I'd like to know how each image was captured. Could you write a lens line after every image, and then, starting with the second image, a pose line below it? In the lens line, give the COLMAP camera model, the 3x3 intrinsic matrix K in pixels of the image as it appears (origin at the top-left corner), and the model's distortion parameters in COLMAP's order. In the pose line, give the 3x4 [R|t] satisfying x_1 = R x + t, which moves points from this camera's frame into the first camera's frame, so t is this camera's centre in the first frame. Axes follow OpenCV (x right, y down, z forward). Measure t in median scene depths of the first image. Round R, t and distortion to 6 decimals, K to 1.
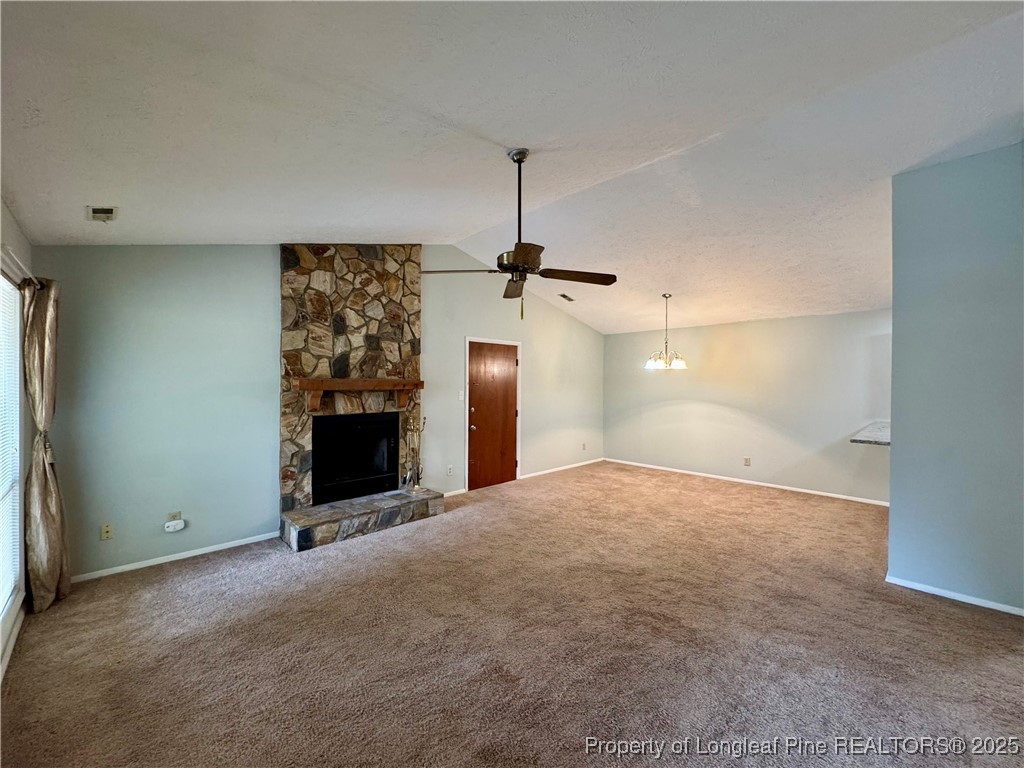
lens RADIAL K [[408.2, 0, 512.0], [0, 408.2, 384.0], [0, 0, 1]] dist [-0.000090, 0.000177]
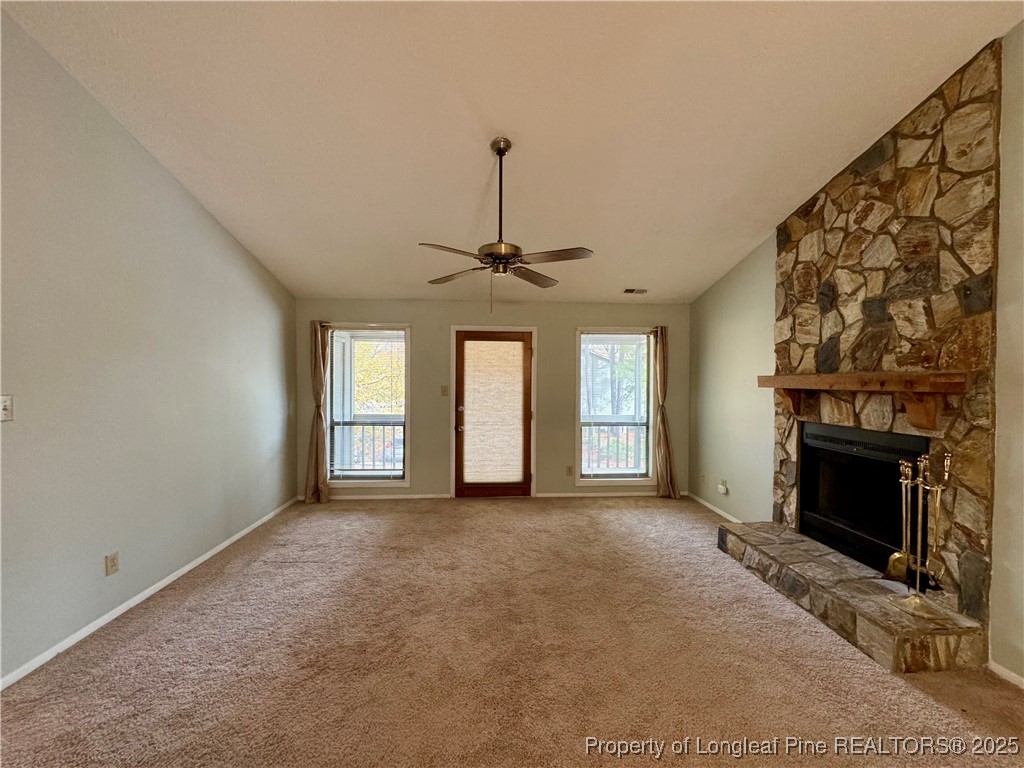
lens RADIAL K [[408.2, 0, 512.0], [0, 408.2, 384.0], [0, 0, 1]] dist [-0.000090, 0.000177]
pose [[-0.654621, -0.000716, -0.755957, 0.464740], [-0.010814, 0.999906, 0.008418, 0.005364], [0.755880, 0.013685, -0.654568, 1.039189]]
